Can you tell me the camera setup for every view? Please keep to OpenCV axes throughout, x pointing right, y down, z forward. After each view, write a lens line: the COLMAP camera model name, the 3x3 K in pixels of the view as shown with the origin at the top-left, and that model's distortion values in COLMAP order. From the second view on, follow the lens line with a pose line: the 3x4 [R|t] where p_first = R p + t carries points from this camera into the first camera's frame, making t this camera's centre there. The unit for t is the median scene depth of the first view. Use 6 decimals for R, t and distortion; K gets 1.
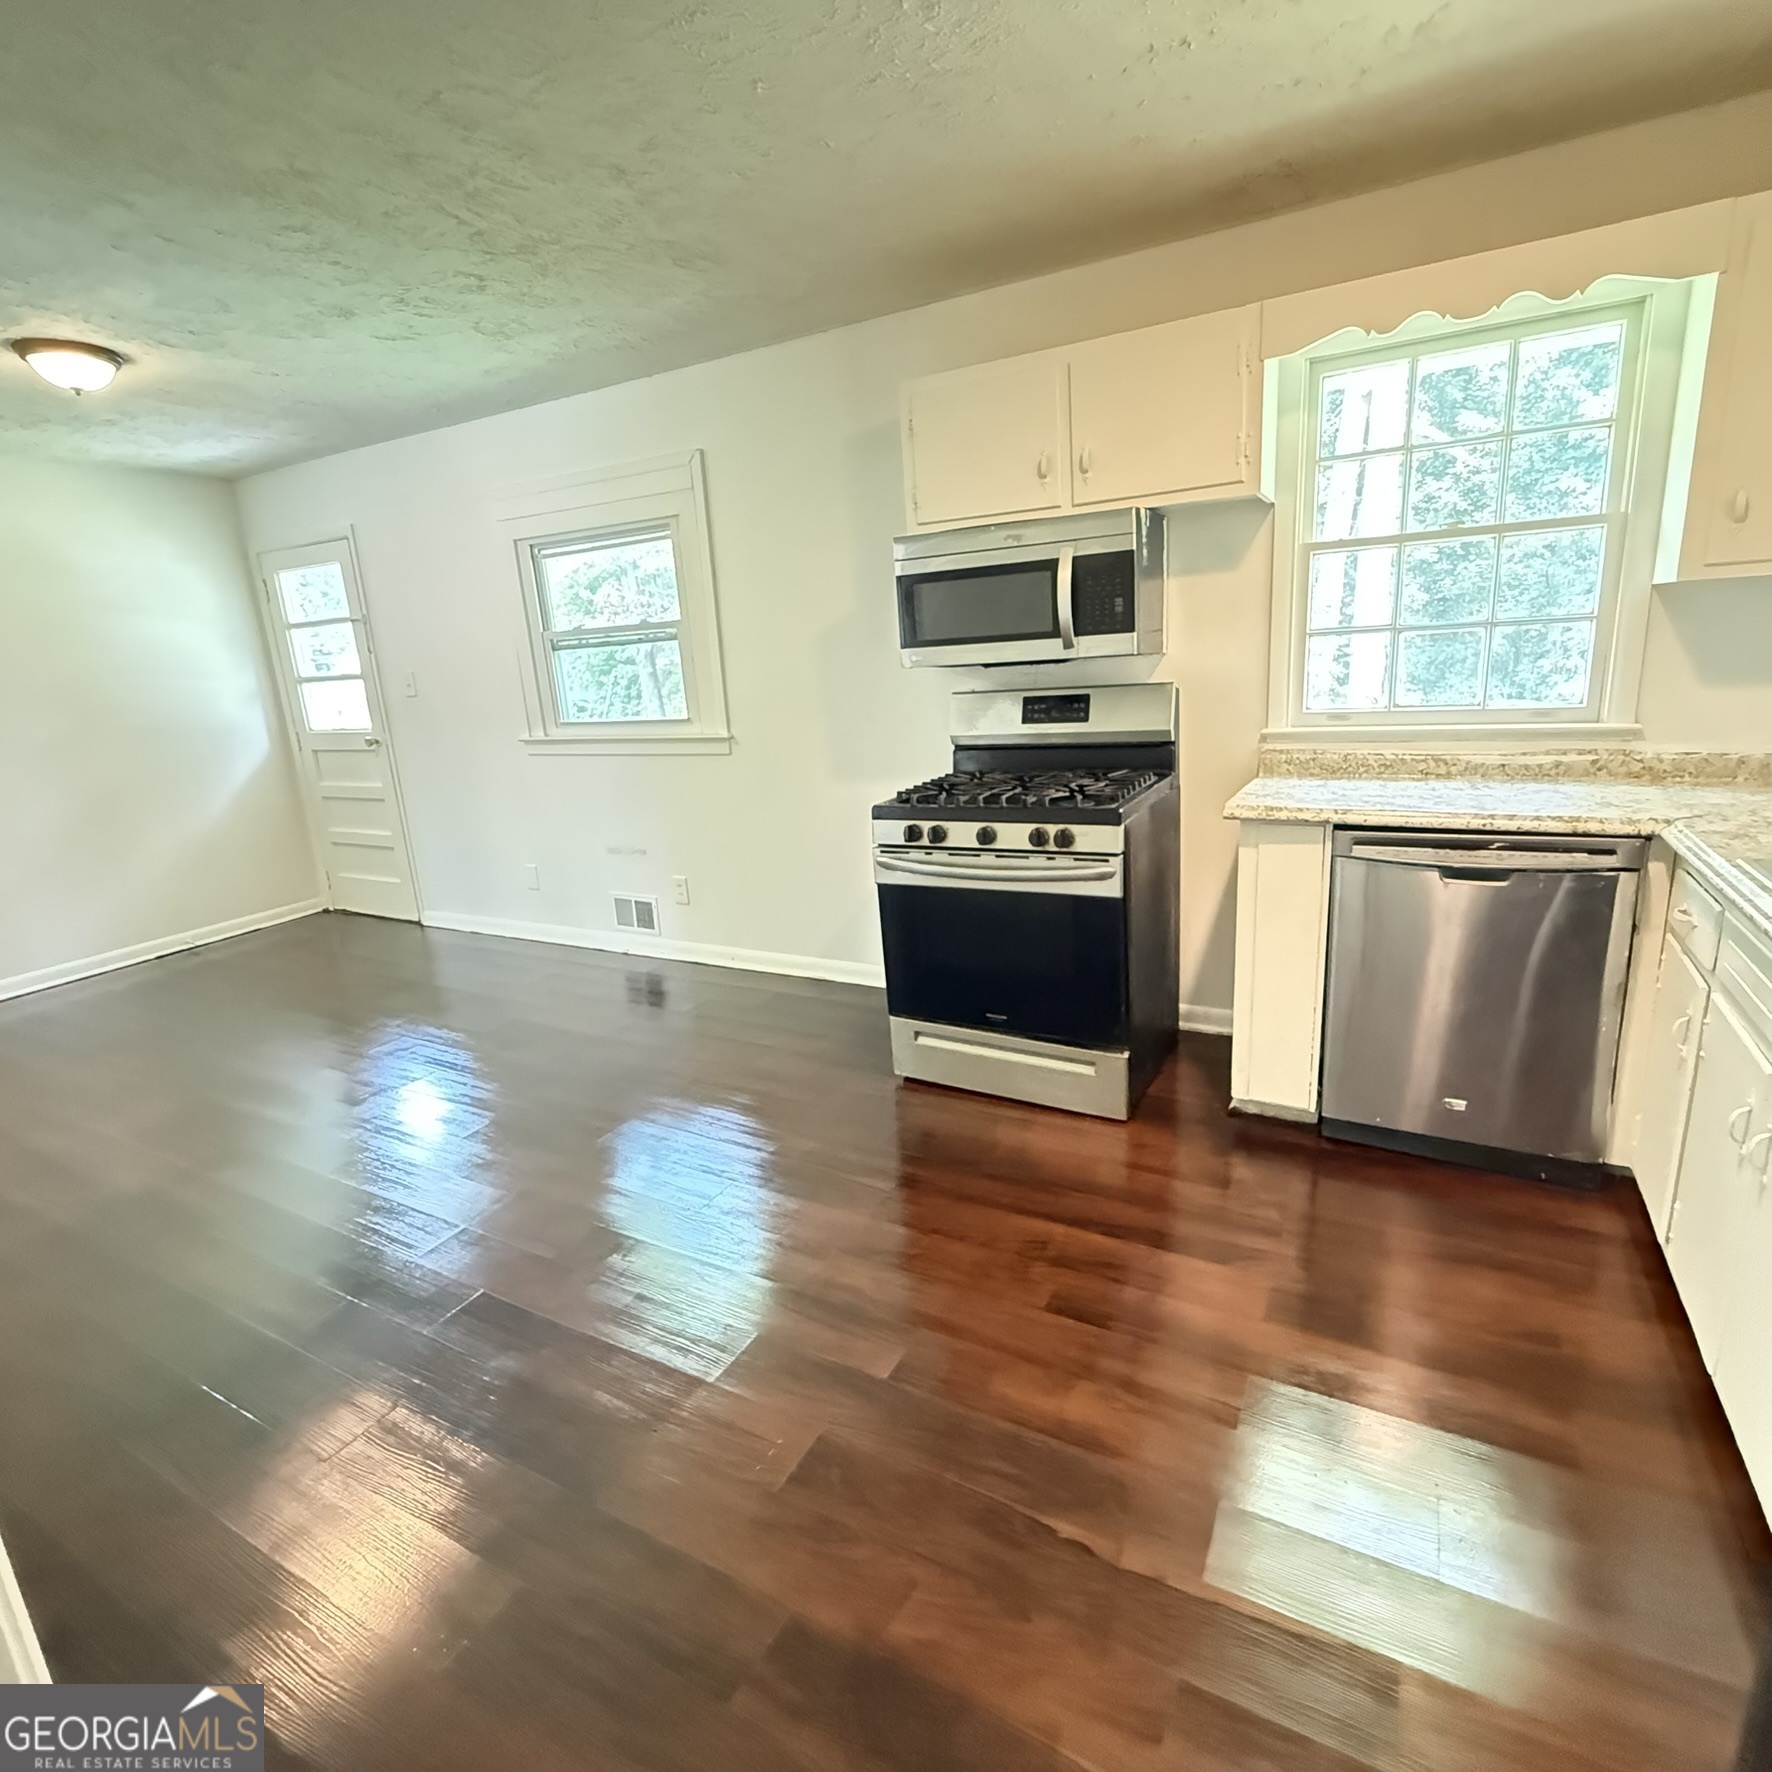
lens RADIAL K [[950.9, 0, 883.4], [0, 950.9, 882.6], [0, 0, 1]] dist [0.004300, -0.001475]
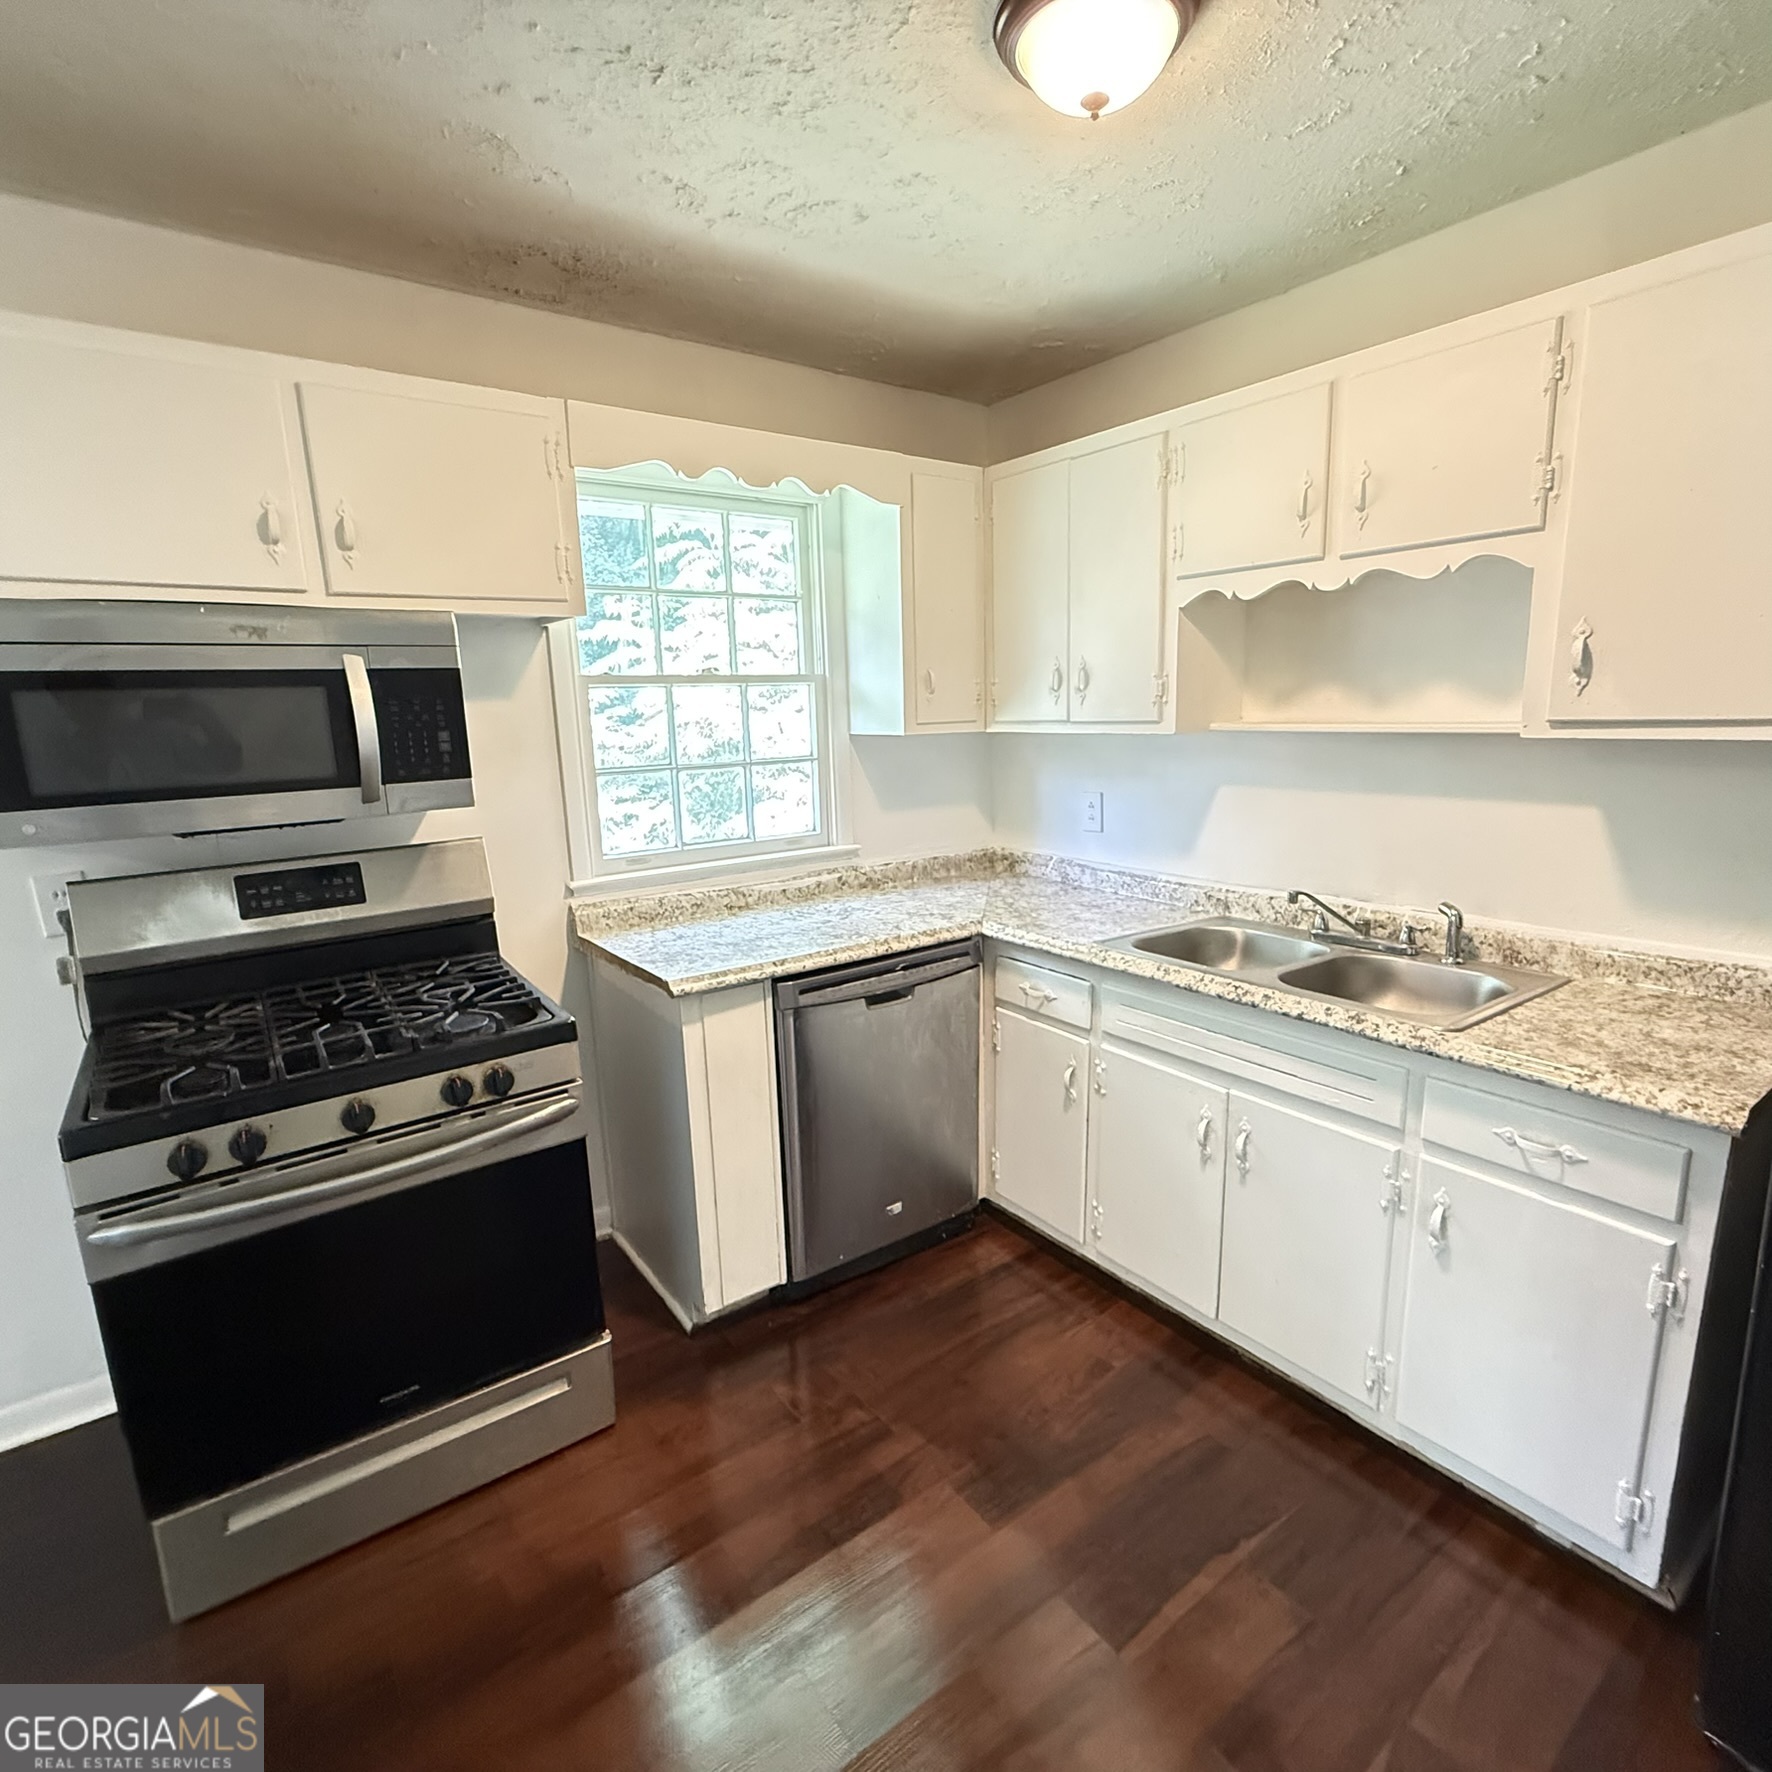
lens RADIAL K [[950.9, 0, 883.4], [0, 950.9, 882.6], [0, 0, 1]] dist [0.004300, -0.001475]
pose [[0.411675, -0.122717, 0.903030, -0.279137], [0.217305, 0.975529, 0.033504, -0.140219], [-0.885043, 0.182440, 0.428268, 0.419702]]
